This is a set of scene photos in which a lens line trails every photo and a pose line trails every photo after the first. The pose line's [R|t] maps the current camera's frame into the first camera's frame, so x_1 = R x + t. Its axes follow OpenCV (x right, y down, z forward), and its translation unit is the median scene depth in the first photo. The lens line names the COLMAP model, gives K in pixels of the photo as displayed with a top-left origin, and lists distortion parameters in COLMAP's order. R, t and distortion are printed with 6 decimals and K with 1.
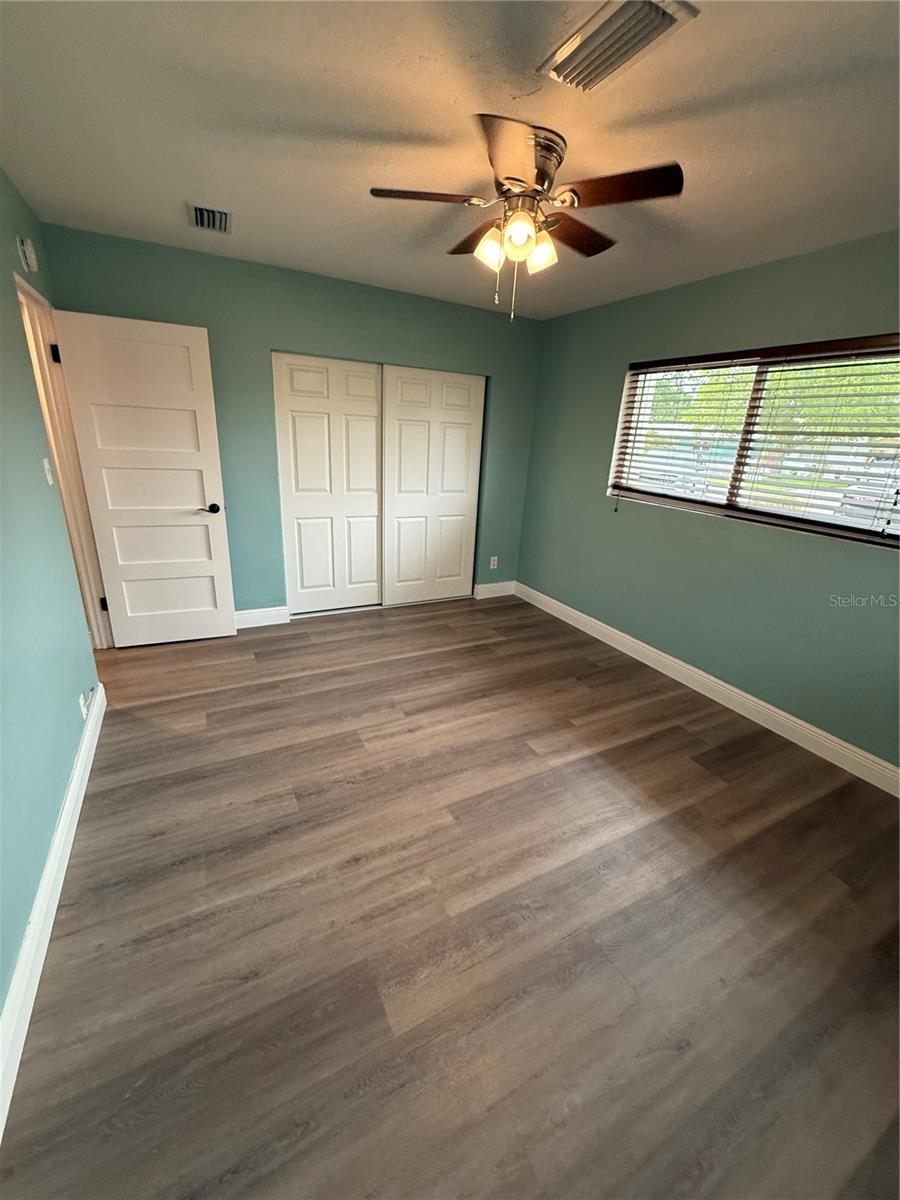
lens RADIAL K [[480.2, 0, 457.7], [0, 480.2, 599.1], [0, 0, 1]] dist [-0.001442, -0.000631]
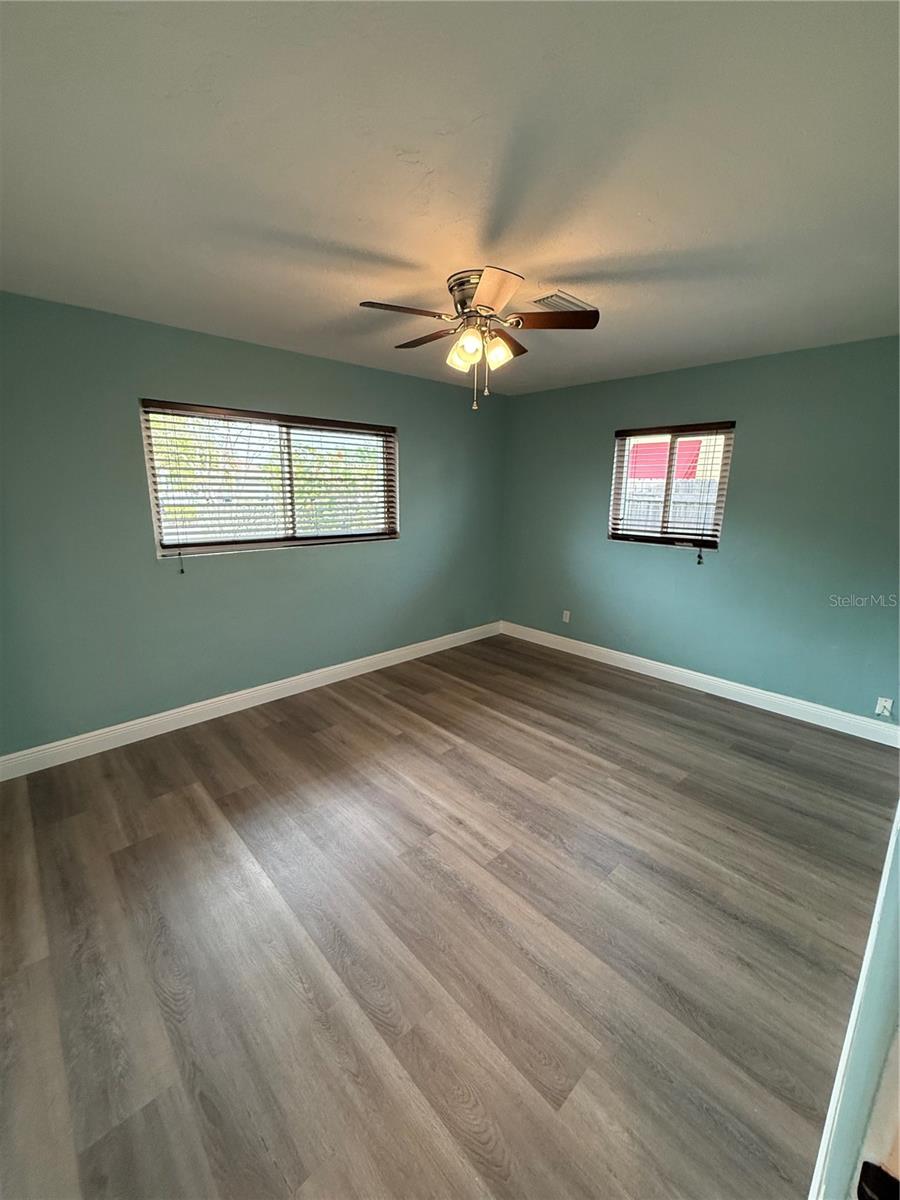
lens RADIAL K [[480.2, 0, 445.6], [0, 480.2, 597.8], [0, 0, 1]] dist [-0.001442, -0.000631]
pose [[-0.249516, -0.272110, 0.929353, -0.900258], [0.295863, 0.892397, 0.340724, -0.458556], [-0.922067, 0.359977, -0.142160, 1.113558]]
